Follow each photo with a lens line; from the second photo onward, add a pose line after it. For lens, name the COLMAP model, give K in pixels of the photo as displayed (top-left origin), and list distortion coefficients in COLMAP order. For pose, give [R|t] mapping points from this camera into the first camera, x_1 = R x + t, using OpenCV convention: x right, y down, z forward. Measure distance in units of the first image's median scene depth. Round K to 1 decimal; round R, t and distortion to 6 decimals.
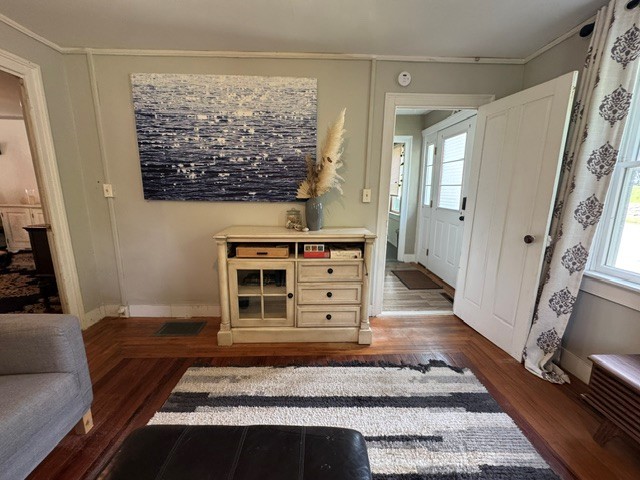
lens RADIAL K [[256.7, 0, 320.1], [0, 256.7, 238.5], [0, 0, 1]] dist [-0.001127, -0.000181]
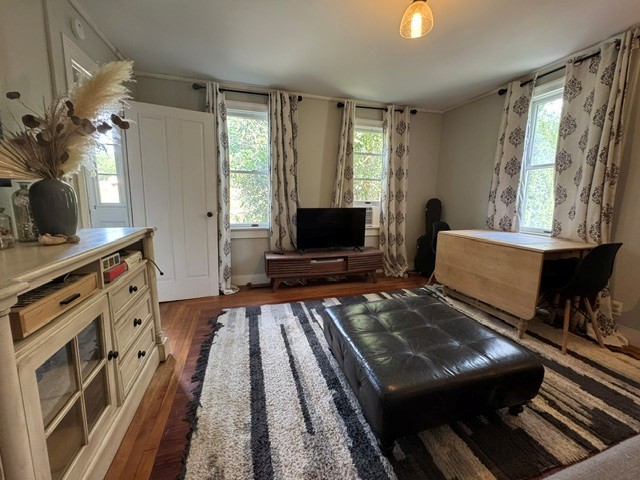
lens RADIAL K [[256.7, 0, 322.1], [0, 256.7, 237.2], [0, 0, 1]] dist [-0.001127, -0.000181]
pose [[-0.271481, -0.161176, 0.948852, -0.851749], [0.161106, 0.964357, 0.209904, -0.078931], [-0.948864, 0.209850, -0.235838, 0.756739]]
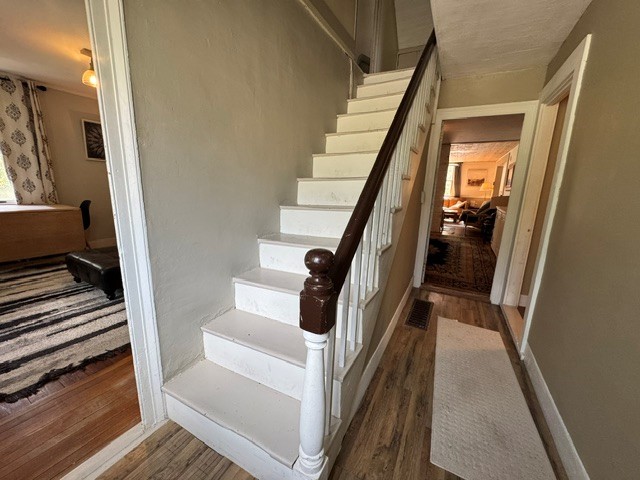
lens RADIAL K [[256.7, 0, 319.2], [0, 256.7, 239.8], [0, 0, 1]] dist [-0.001127, -0.000181]
pose [[-0.501514, 0.146239, -0.852700, 0.638725], [-0.207343, 0.936569, 0.282571, -0.344598], [0.839936, 0.318515, -0.439381, 2.045028]]
